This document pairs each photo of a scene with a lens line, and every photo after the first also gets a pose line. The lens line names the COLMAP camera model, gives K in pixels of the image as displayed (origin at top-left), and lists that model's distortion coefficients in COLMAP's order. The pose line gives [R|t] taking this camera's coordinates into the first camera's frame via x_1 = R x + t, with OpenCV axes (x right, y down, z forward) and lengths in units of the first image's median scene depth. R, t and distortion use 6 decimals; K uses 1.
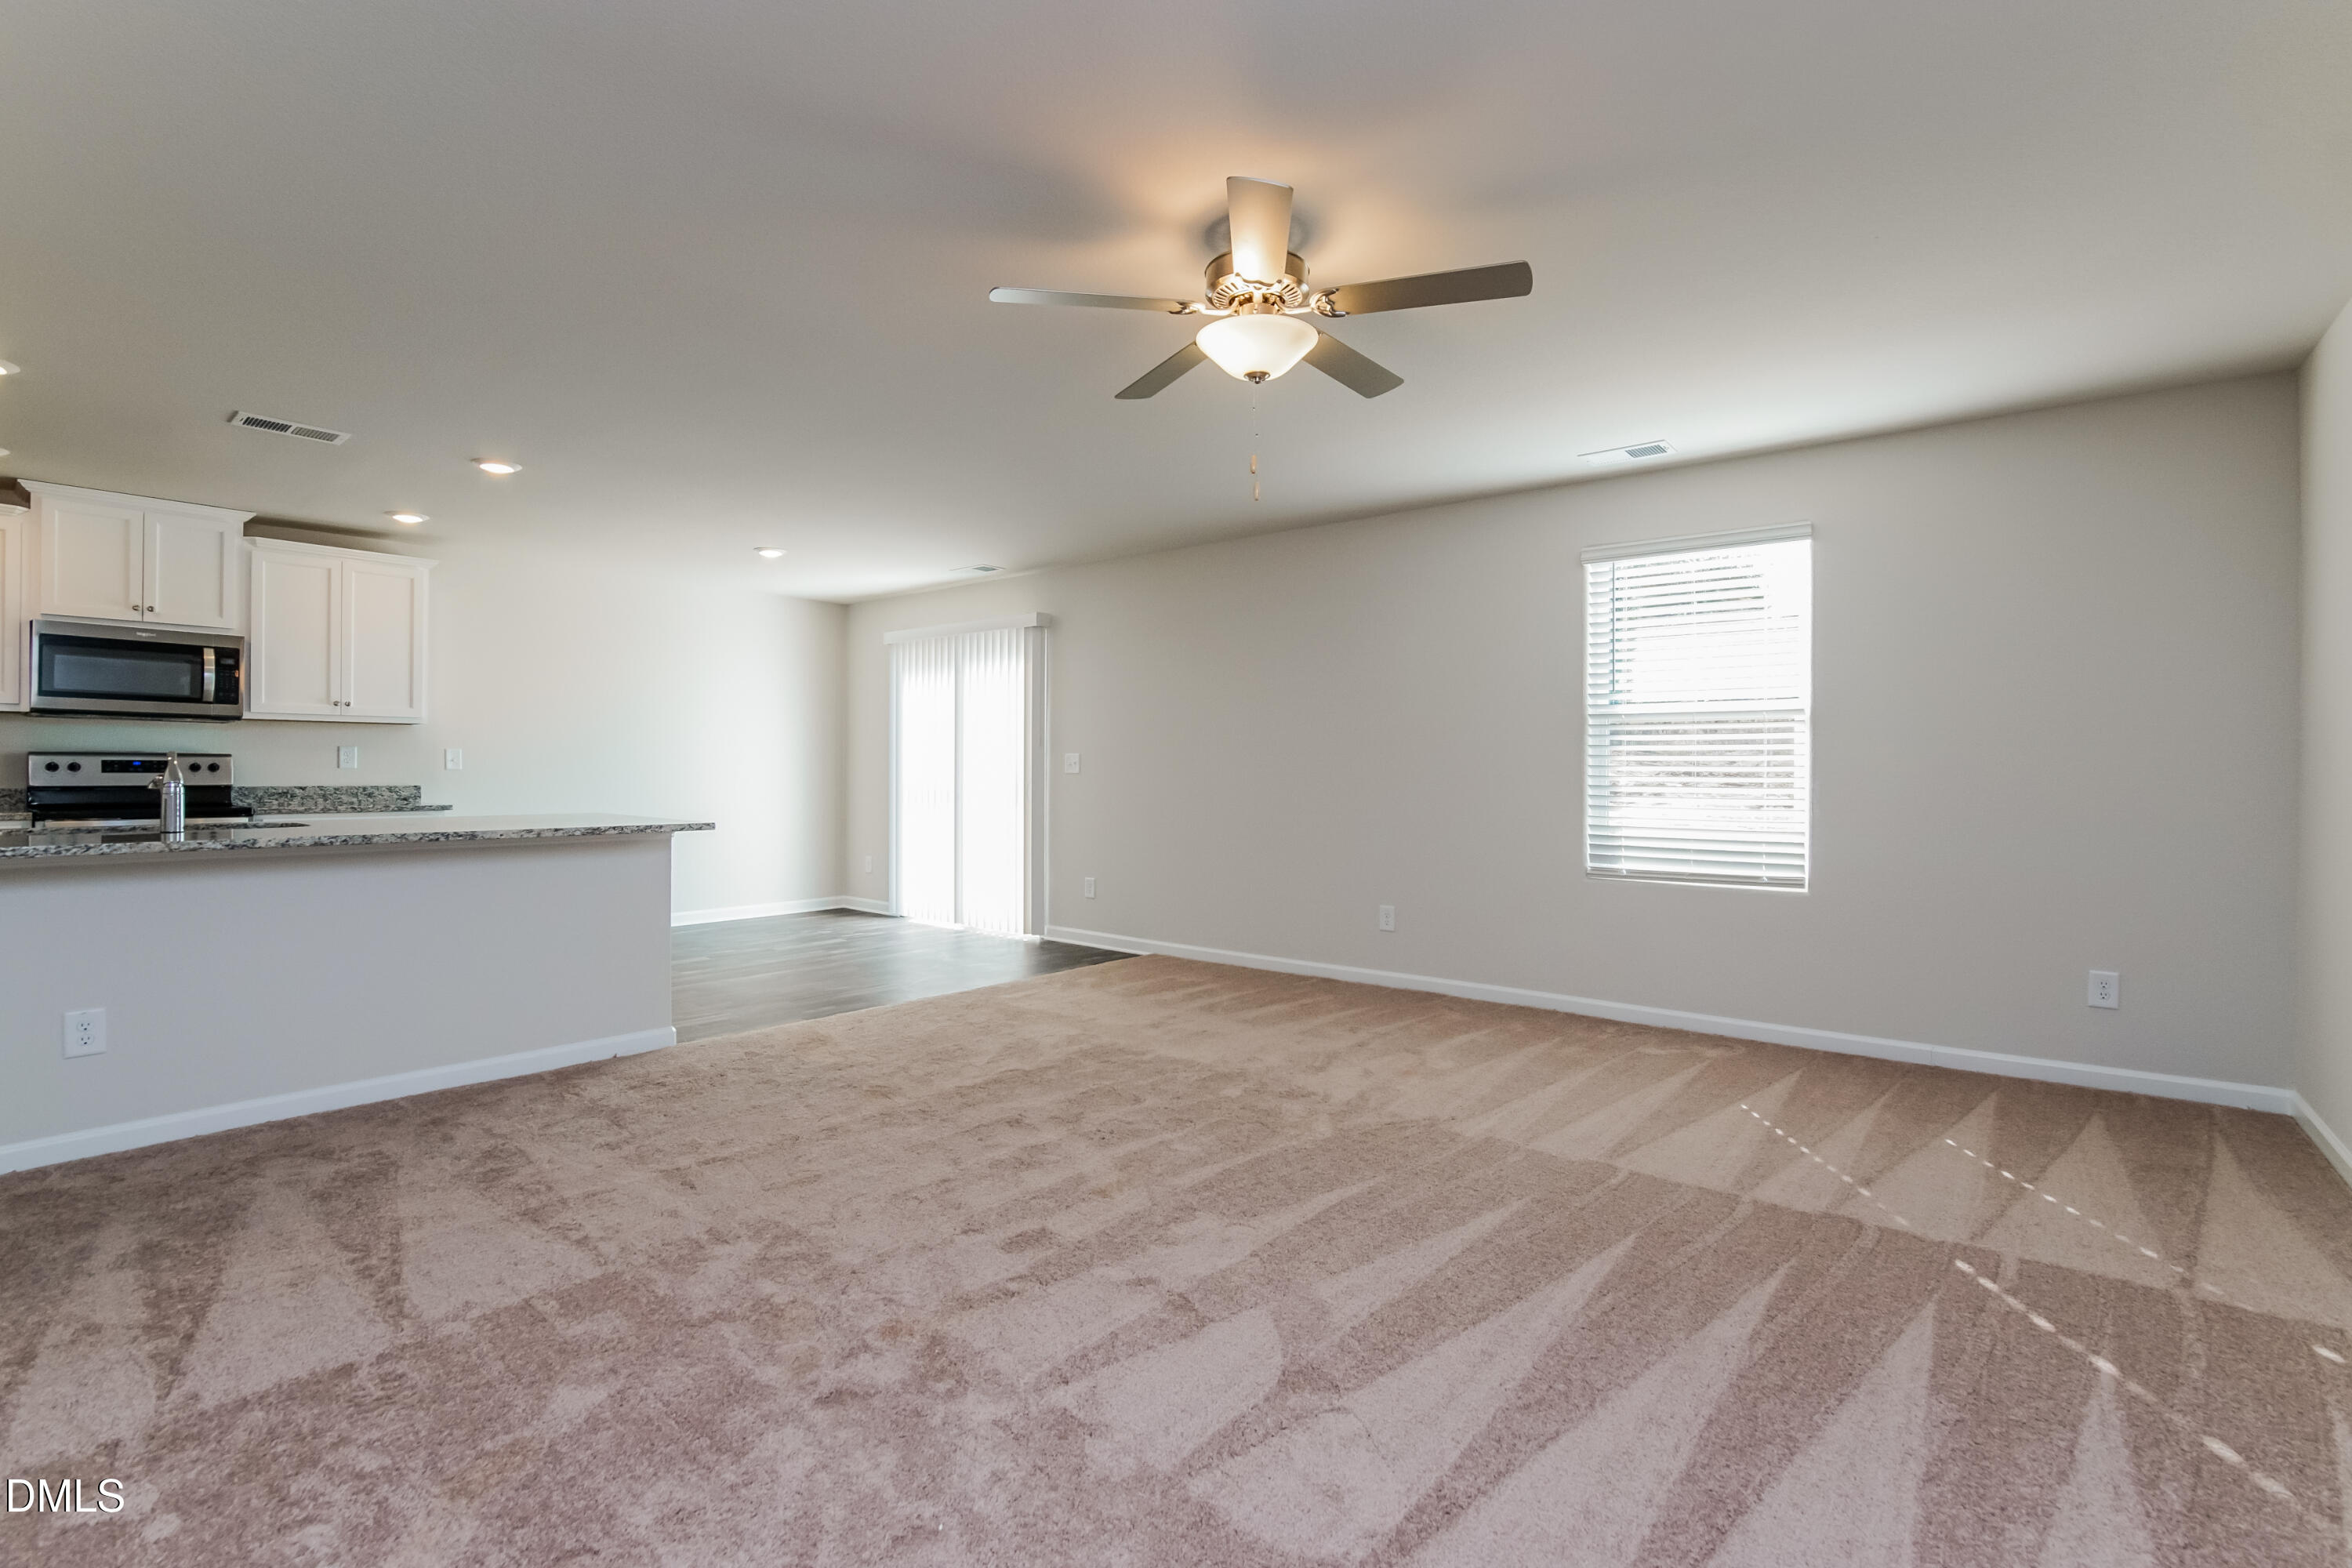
lens RADIAL K [[1064.8, 0, 1176.0], [0, 1064.8, 784.0], [0, 0, 1]] dist [-0.041410, 0.013544]
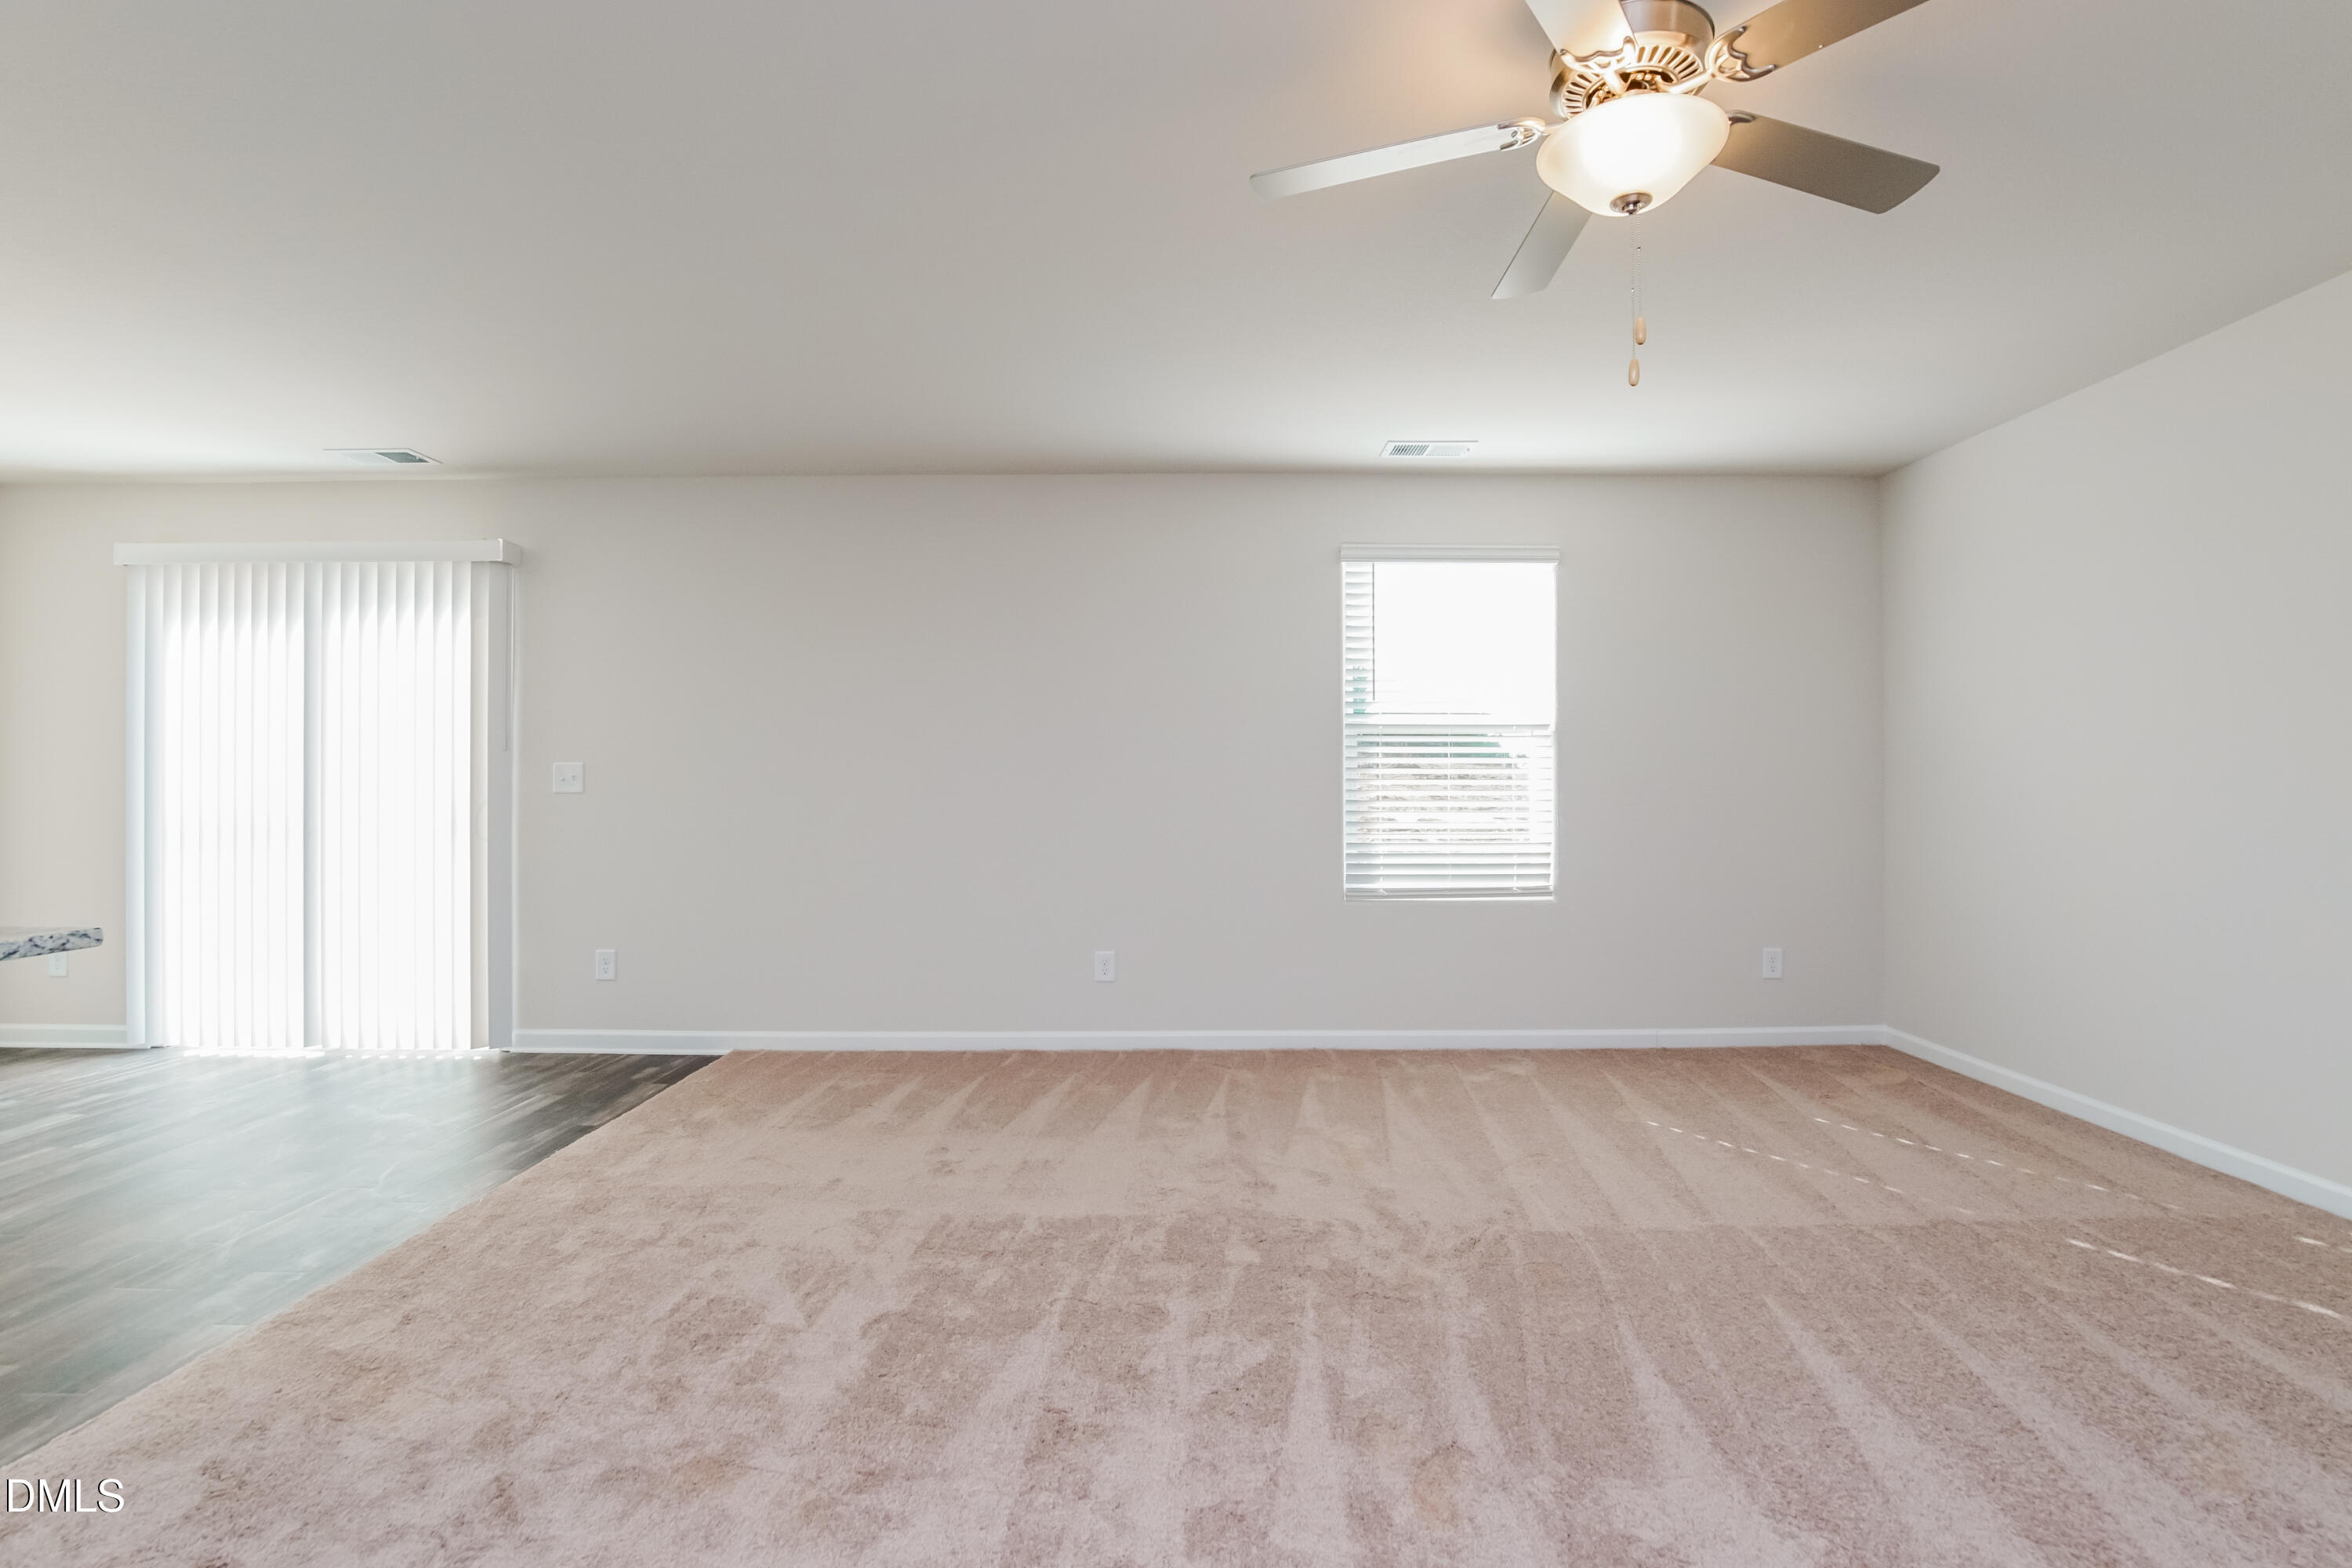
lens RADIAL K [[1064.8, 0, 1176.0], [0, 1064.8, 784.0], [0, 0, 1]] dist [-0.041410, 0.013544]
pose [[0.769834, -0.005190, 0.638223, -0.334759], [0.013248, 0.999881, -0.007850, -0.008143], [-0.638106, 0.014498, 0.769812, 0.397051]]
